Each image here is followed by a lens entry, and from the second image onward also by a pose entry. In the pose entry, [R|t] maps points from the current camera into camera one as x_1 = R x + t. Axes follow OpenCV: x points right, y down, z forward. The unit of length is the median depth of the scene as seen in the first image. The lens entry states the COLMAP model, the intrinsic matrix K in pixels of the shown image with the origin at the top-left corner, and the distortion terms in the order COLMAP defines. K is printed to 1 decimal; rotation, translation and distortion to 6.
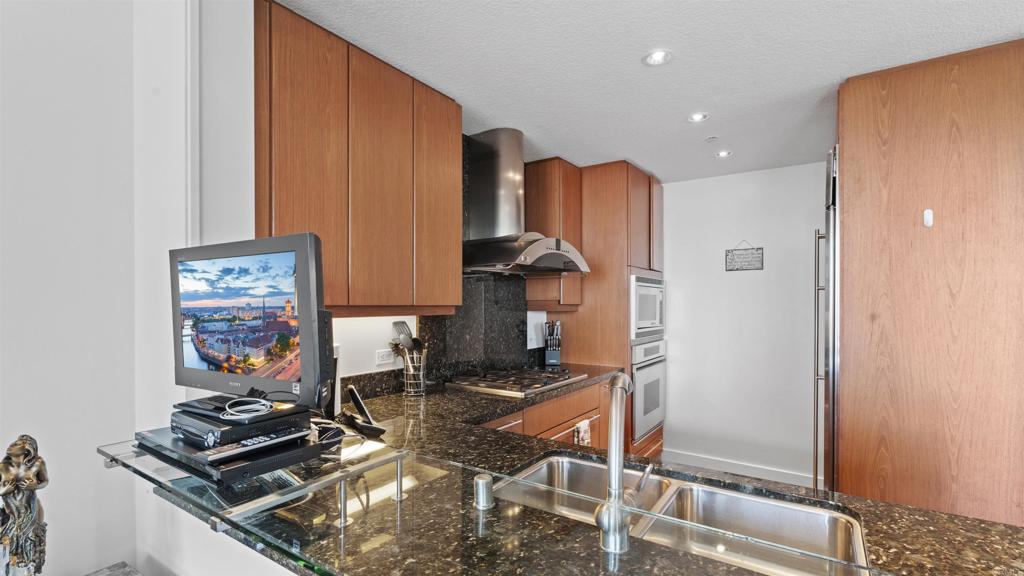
lens RADIAL K [[465.0, 0, 506.8], [0, 465.0, 304.2], [0, 0, 1]] dist [-0.003408, 0.000263]
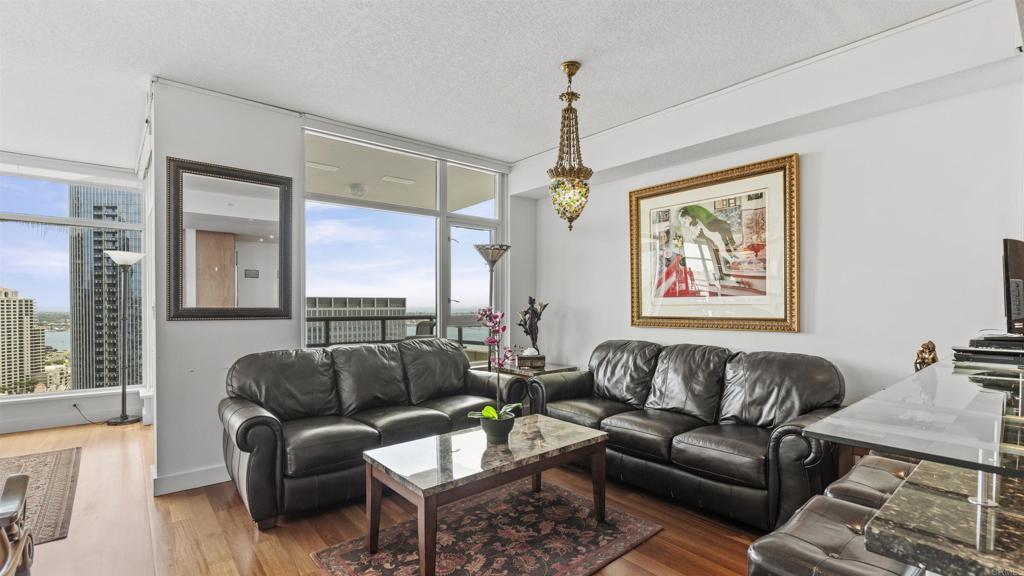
lens RADIAL K [[462.1, 0, 509.1], [0, 462.1, 311.3], [0, 0, 1]] dist [-0.008992, 0.000007]
pose [[-0.276789, 0.016809, -0.960784, 0.719733], [-0.004919, 0.999809, 0.018909, 0.043940], [0.960918, 0.009960, -0.276653, -0.156917]]
